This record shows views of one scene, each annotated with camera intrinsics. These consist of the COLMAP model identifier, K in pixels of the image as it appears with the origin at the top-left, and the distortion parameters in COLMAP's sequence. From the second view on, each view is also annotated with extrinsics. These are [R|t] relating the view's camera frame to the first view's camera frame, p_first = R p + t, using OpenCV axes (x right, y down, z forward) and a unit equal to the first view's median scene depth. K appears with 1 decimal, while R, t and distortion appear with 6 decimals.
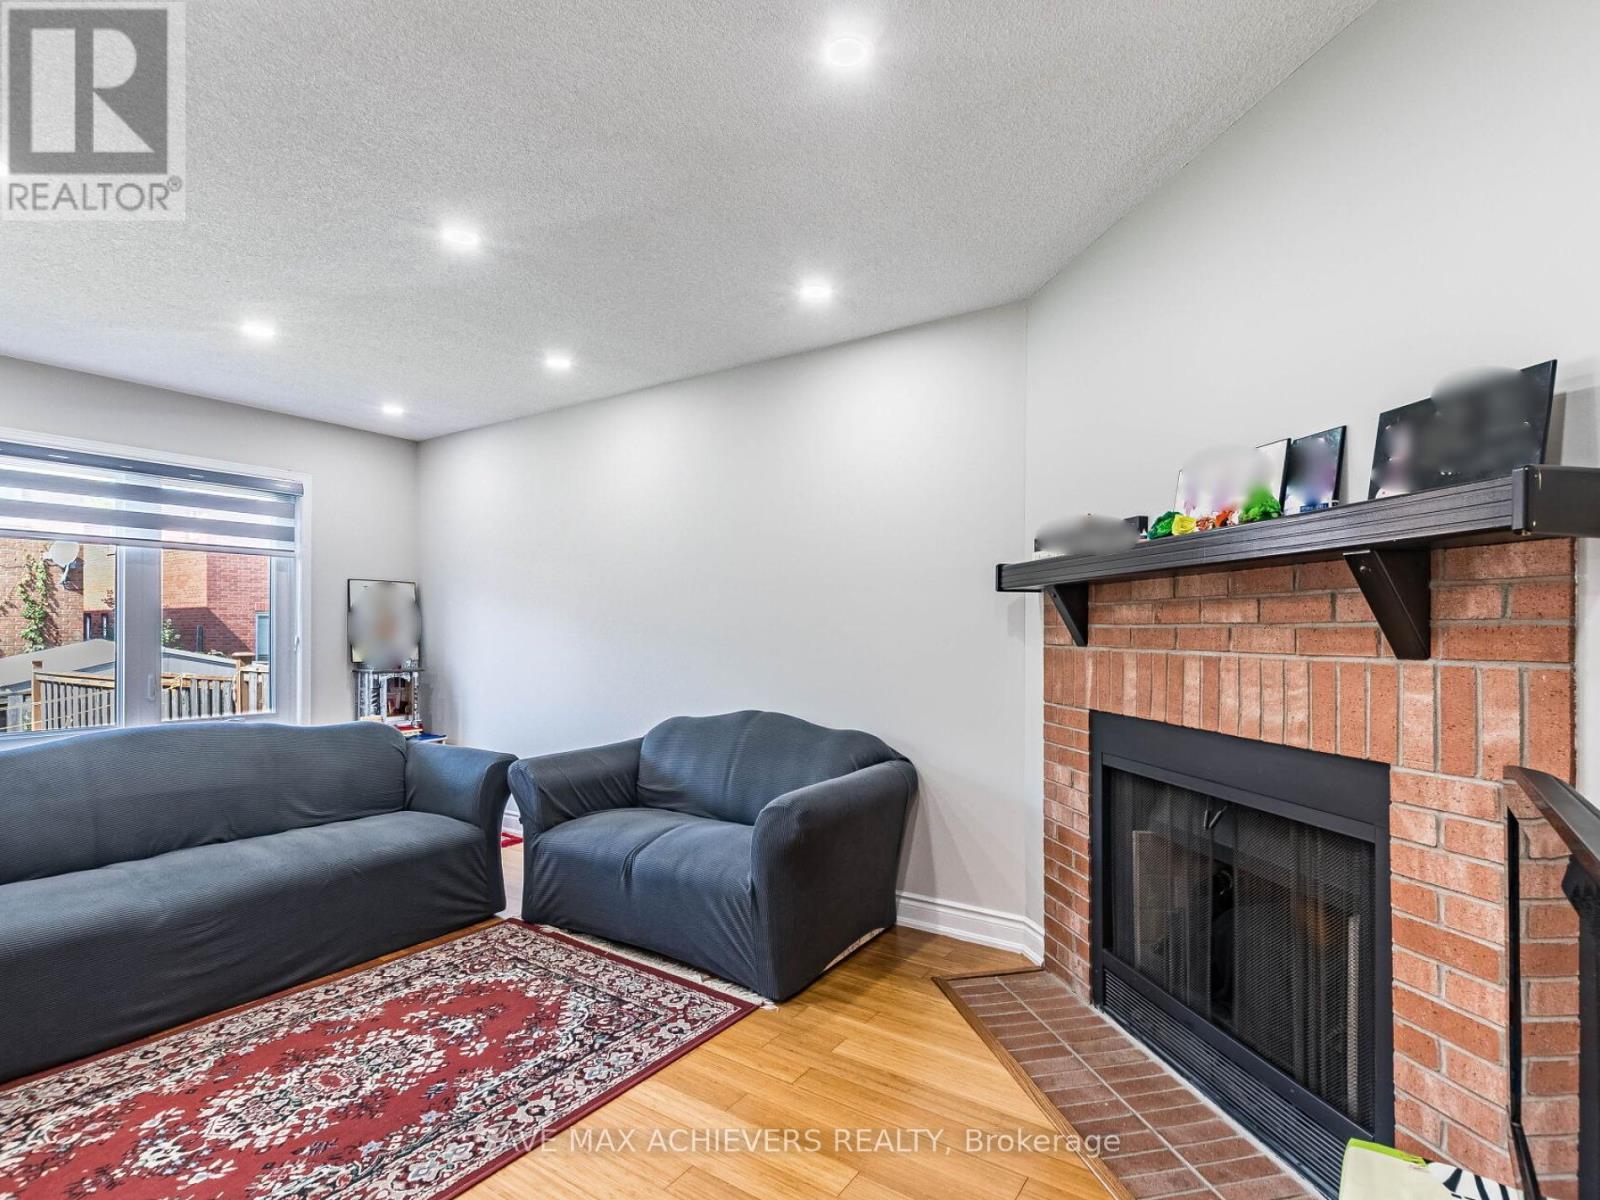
lens RADIAL K [[786.3, 0, 813.1], [0, 786.3, 633.0], [0, 0, 1]] dist [0.003206, -0.004456]
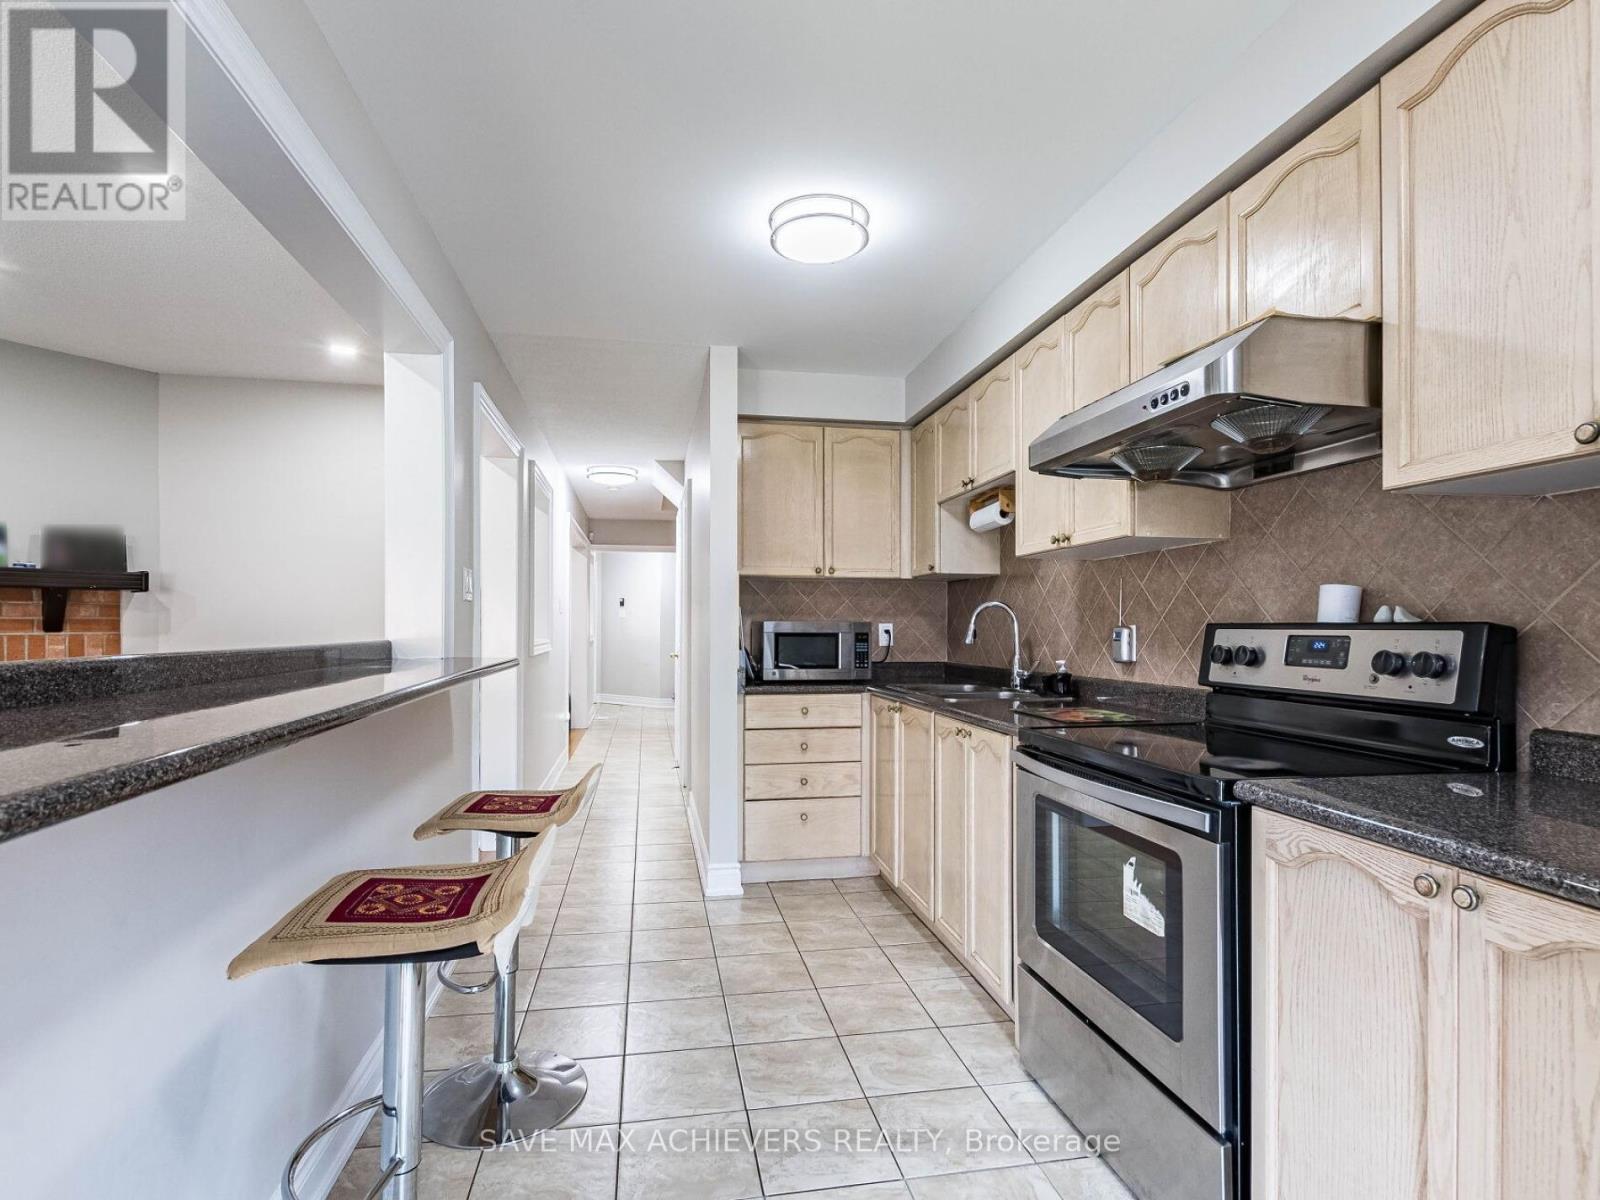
lens RADIAL K [[824.6, 0, 798.2], [0, 824.6, 616.7], [0, 0, 1]] dist [0.000802, -0.001137]
pose [[-0.701605, 0.004817, 0.712550, -1.682046], [-0.001730, 0.999963, -0.008463, 0.001540], [-0.712564, -0.007171, -0.701570, 0.700248]]
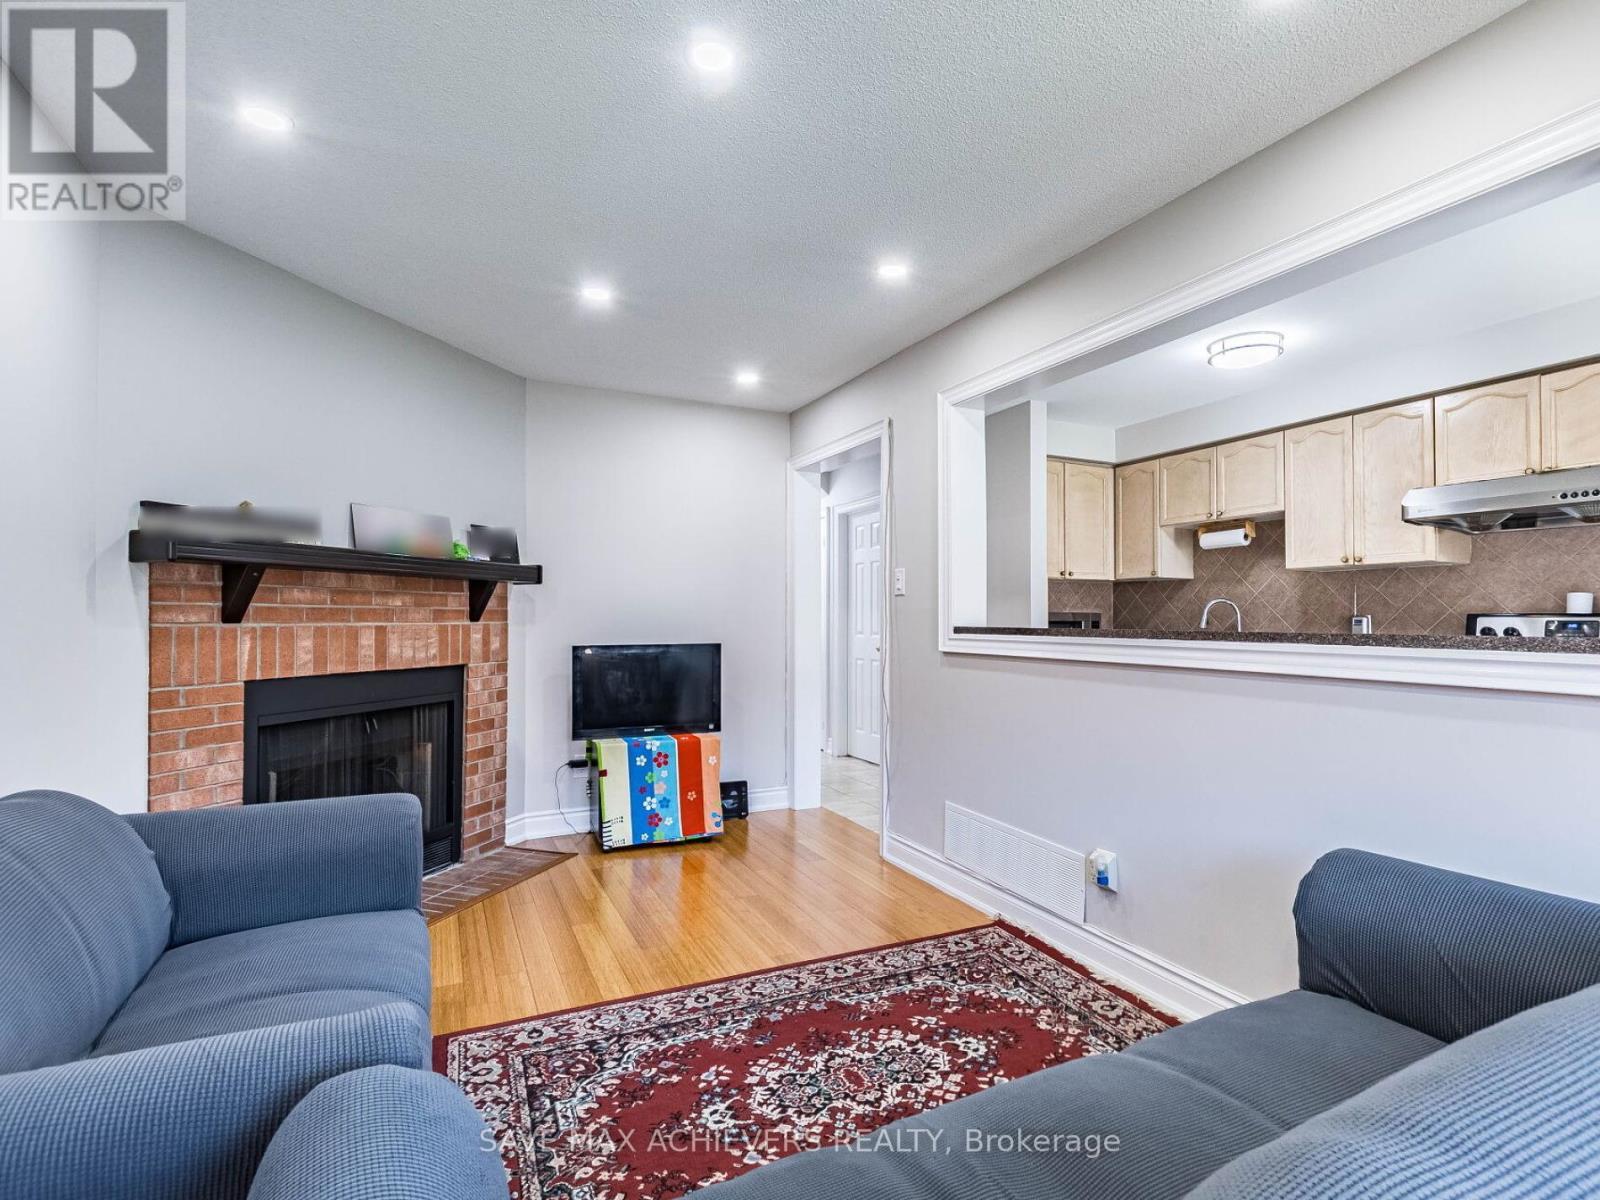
lens RADIAL K [[795.5, 0, 827.0], [0, 795.5, 596.1], [0, 0, 1]] dist [0.002278, -0.000346]
pose [[-0.872883, 0.008369, 0.487858, -0.963383], [-0.002427, 0.999766, -0.021492, 0.001635], [-0.487924, -0.019944, -0.872658, 1.698245]]
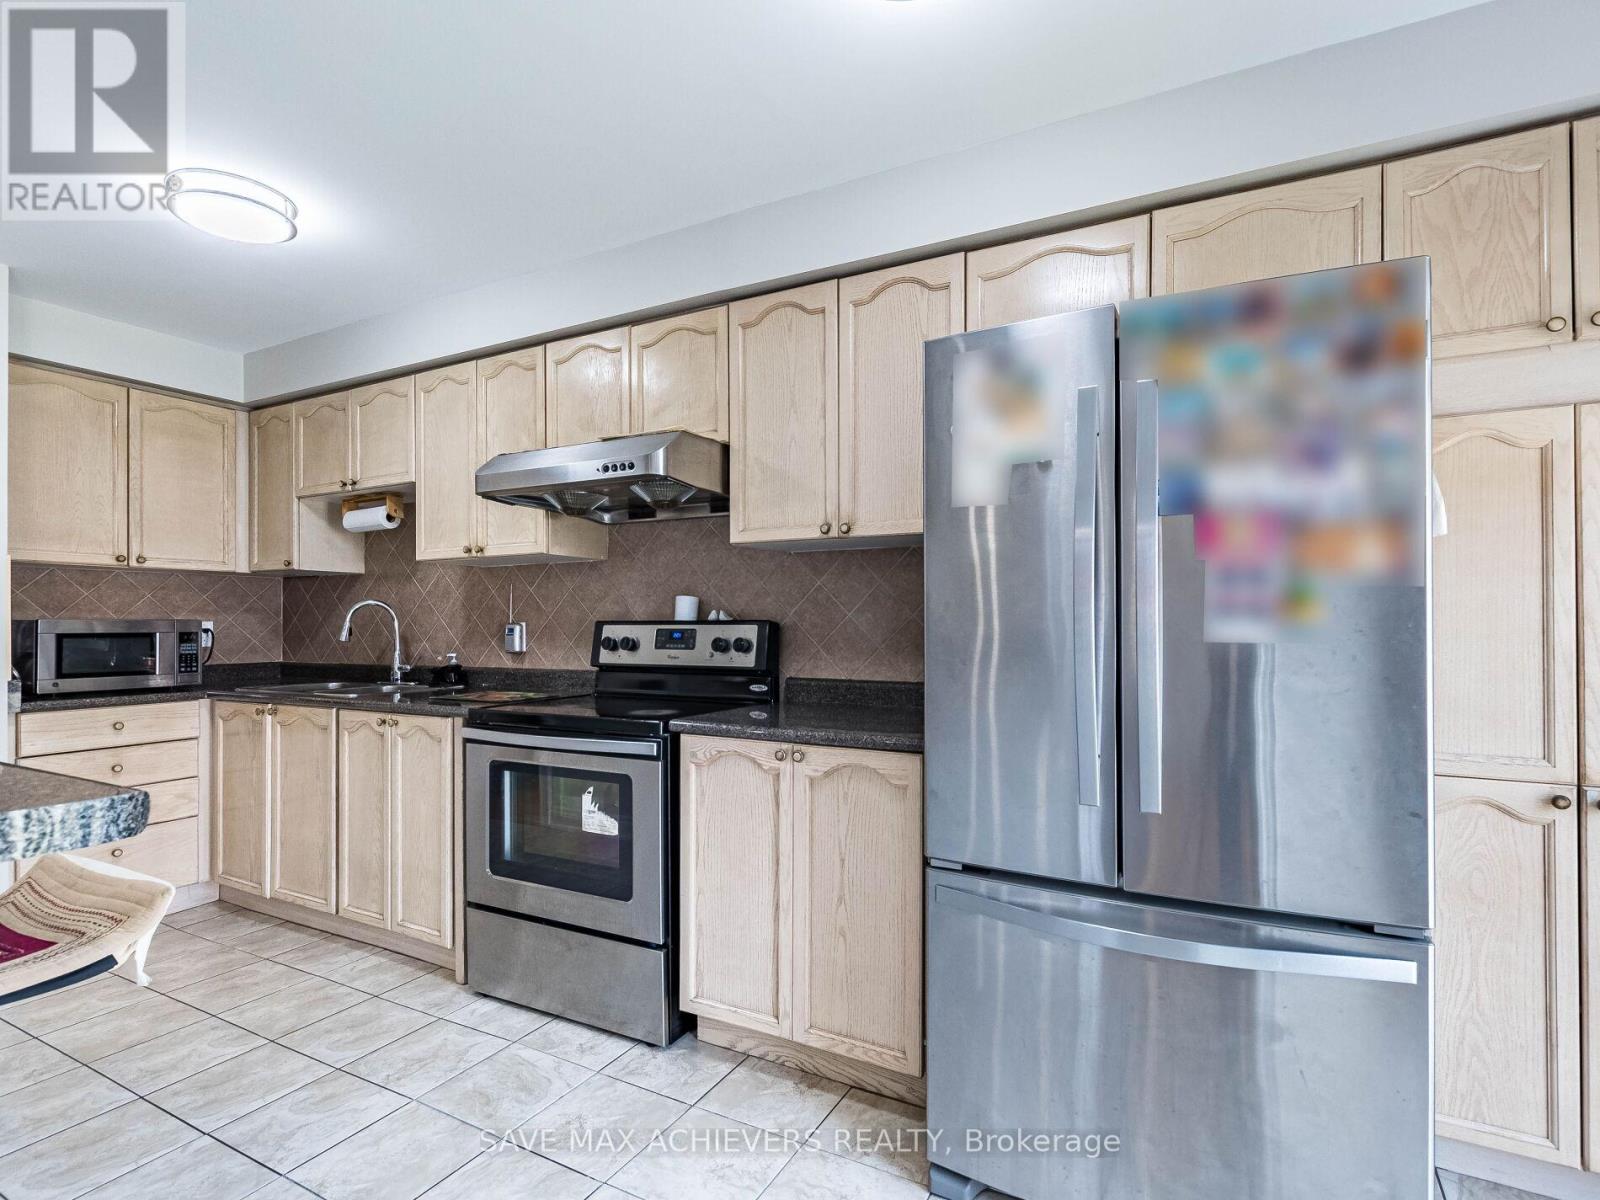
lens RADIAL K [[799.6, 0, 841.9], [0, 799.6, 603.9], [0, 0, 1]] dist [0.001142, -0.000878]
pose [[-0.991732, -0.001305, -0.128322, -1.550292], [0.001266, 0.999800, -0.019952, -0.000975], [0.128322, -0.019949, -0.991532, 1.014580]]
